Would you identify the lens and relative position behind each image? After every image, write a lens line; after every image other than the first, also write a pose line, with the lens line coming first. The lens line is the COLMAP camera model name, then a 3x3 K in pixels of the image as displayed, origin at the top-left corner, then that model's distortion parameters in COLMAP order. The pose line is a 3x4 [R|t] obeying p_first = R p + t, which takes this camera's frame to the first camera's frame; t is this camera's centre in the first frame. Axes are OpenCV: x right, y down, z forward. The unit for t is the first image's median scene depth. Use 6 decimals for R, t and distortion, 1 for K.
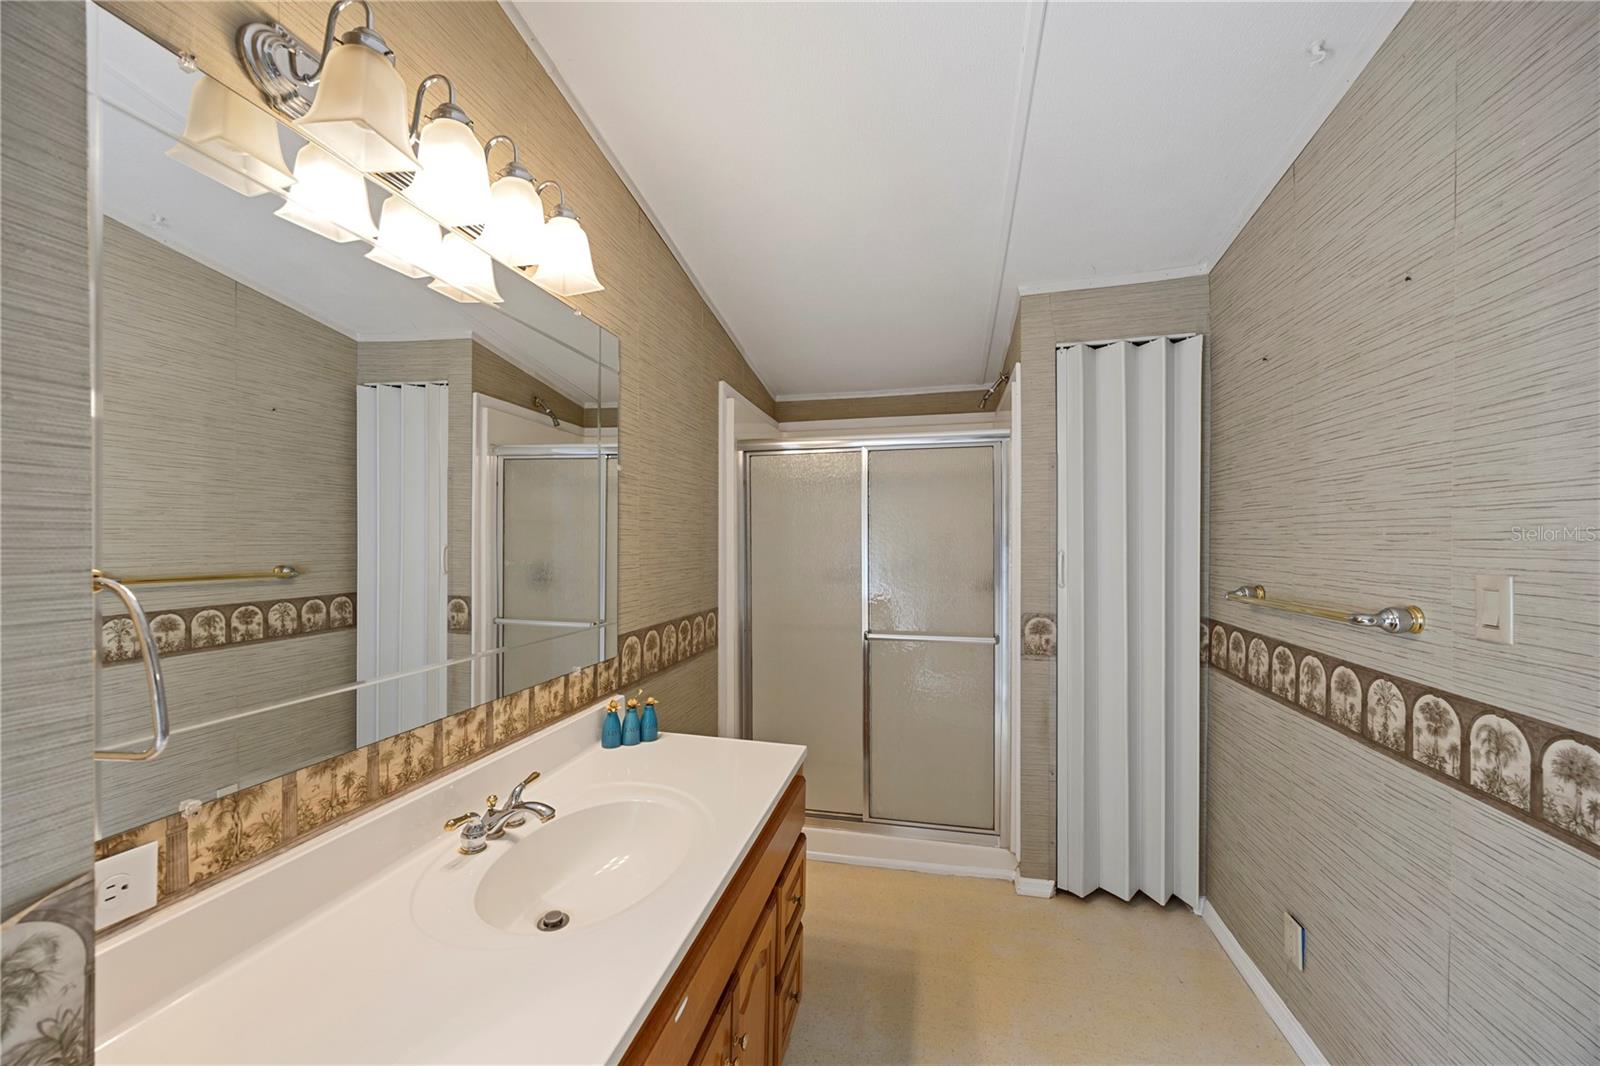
lens RADIAL K [[610.9, 0, 800.3], [0, 610.9, 542.1], [0, 0, 1]] dist [-0.000631, 0.000010]
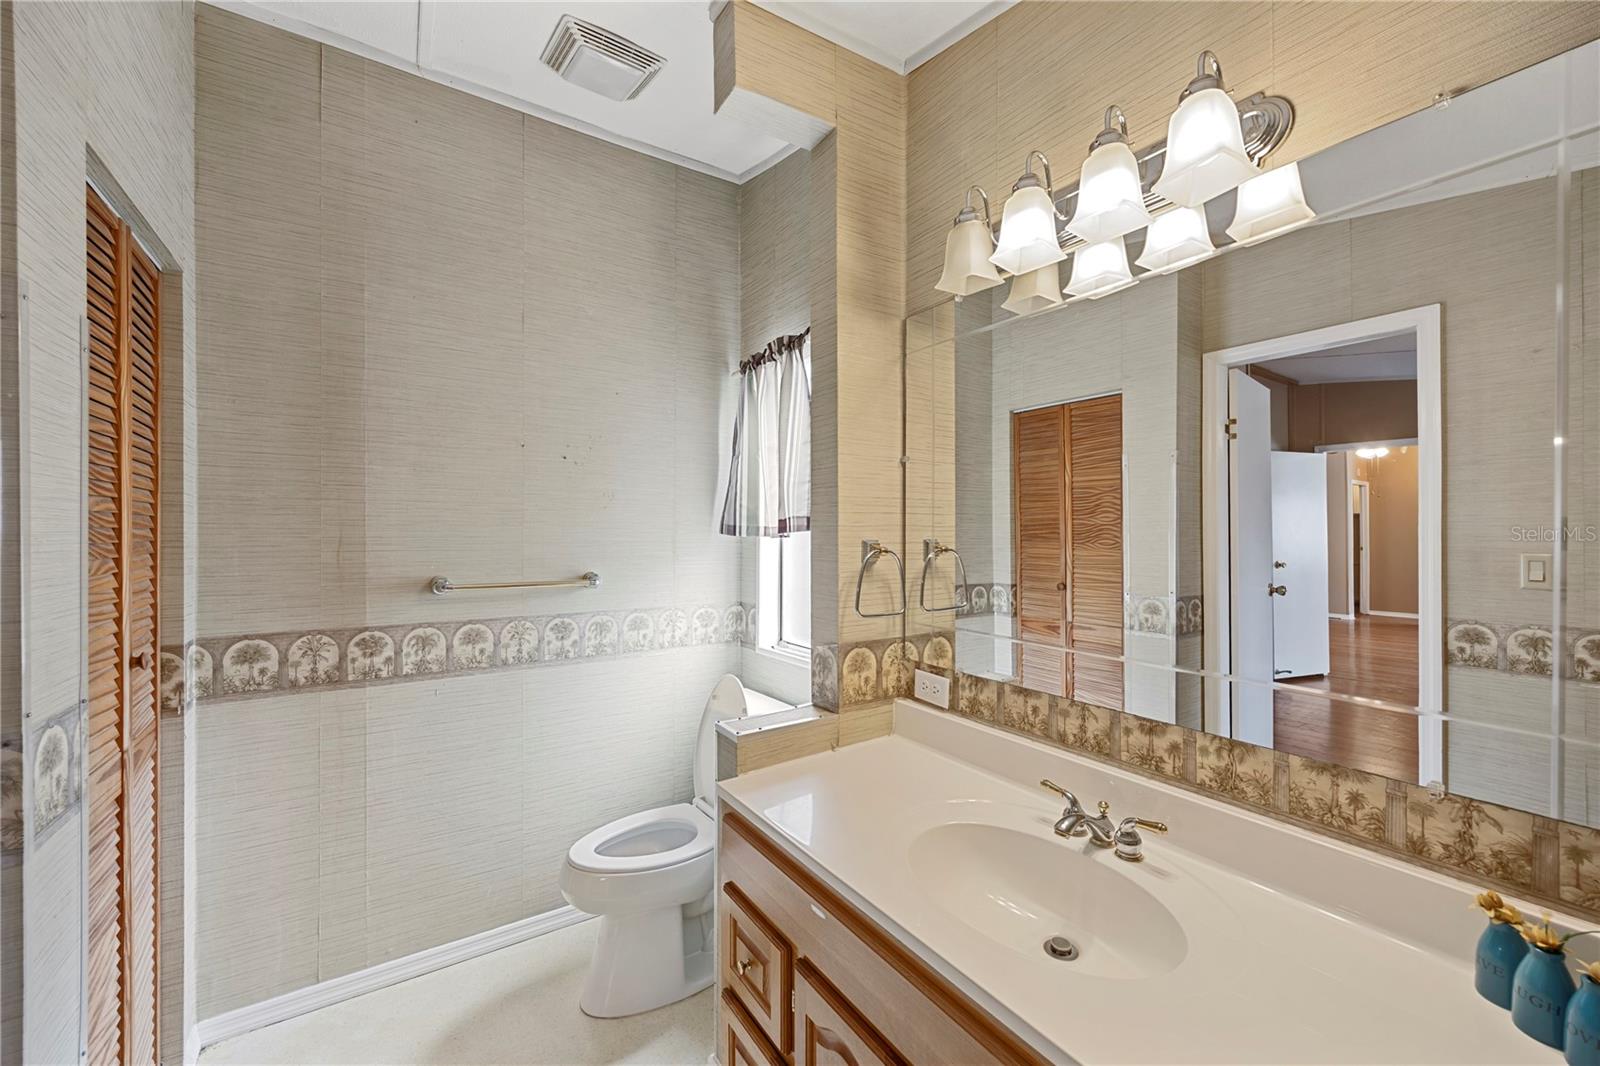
lens RADIAL K [[623.8, 0, 800.0], [0, 623.8, 533.0], [0, 0, 1]] dist [0.001384, 0.000418]
pose [[-0.690467, -0.000518, -0.723364, 0.572765], [-0.001853, 0.999998, 0.001053, -0.010559], [0.723362, 0.002067, -0.690466, 1.411795]]
